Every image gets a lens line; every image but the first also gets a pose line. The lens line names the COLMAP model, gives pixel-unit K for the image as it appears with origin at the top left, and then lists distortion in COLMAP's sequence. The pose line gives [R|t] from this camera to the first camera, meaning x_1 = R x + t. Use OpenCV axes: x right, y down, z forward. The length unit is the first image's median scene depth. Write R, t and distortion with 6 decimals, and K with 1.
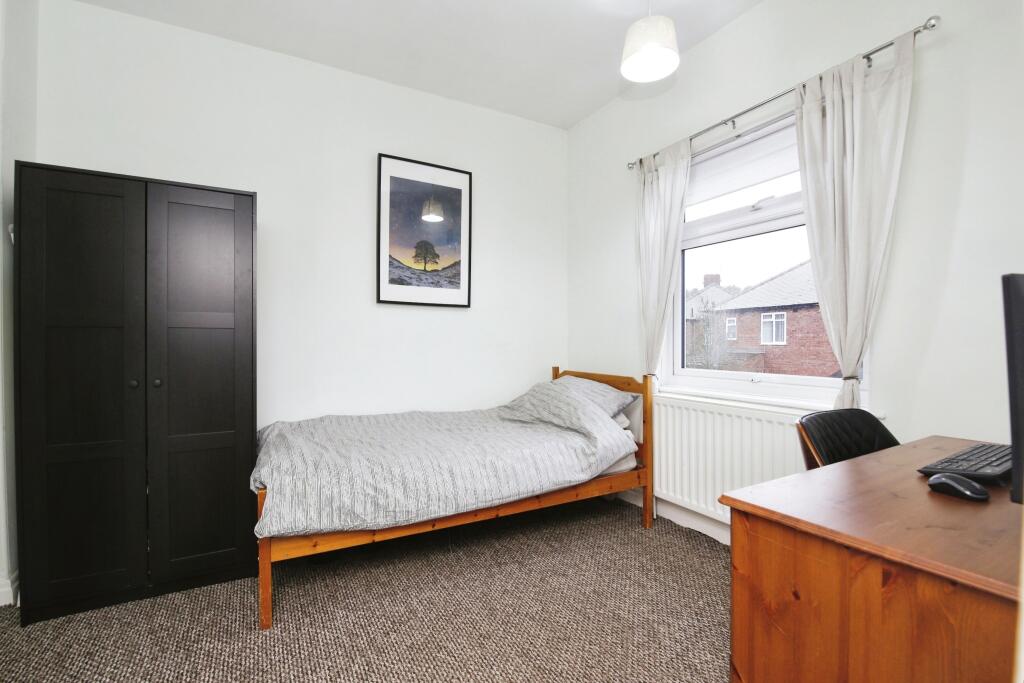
lens RADIAL K [[456.1, 0, 525.5], [0, 456.1, 335.8], [0, 0, 1]] dist [-0.000801, -0.000212]
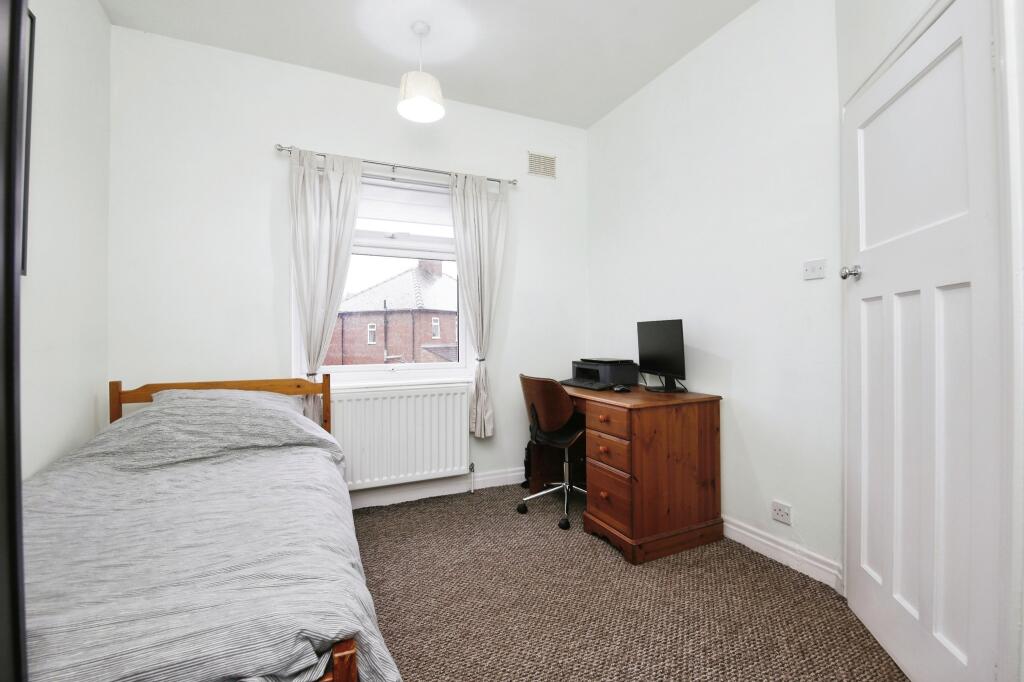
lens RADIAL K [[437.1, 0, 512.0], [0, 437.1, 341.0], [0, 0, 1]] dist [0.000038, -0.000021]
pose [[0.100377, 0.001139, 0.994949, -0.655919], [-0.000119, 0.999999, -0.001132, 0.015456], [-0.994949, -0.000005, 0.100377, 0.516238]]
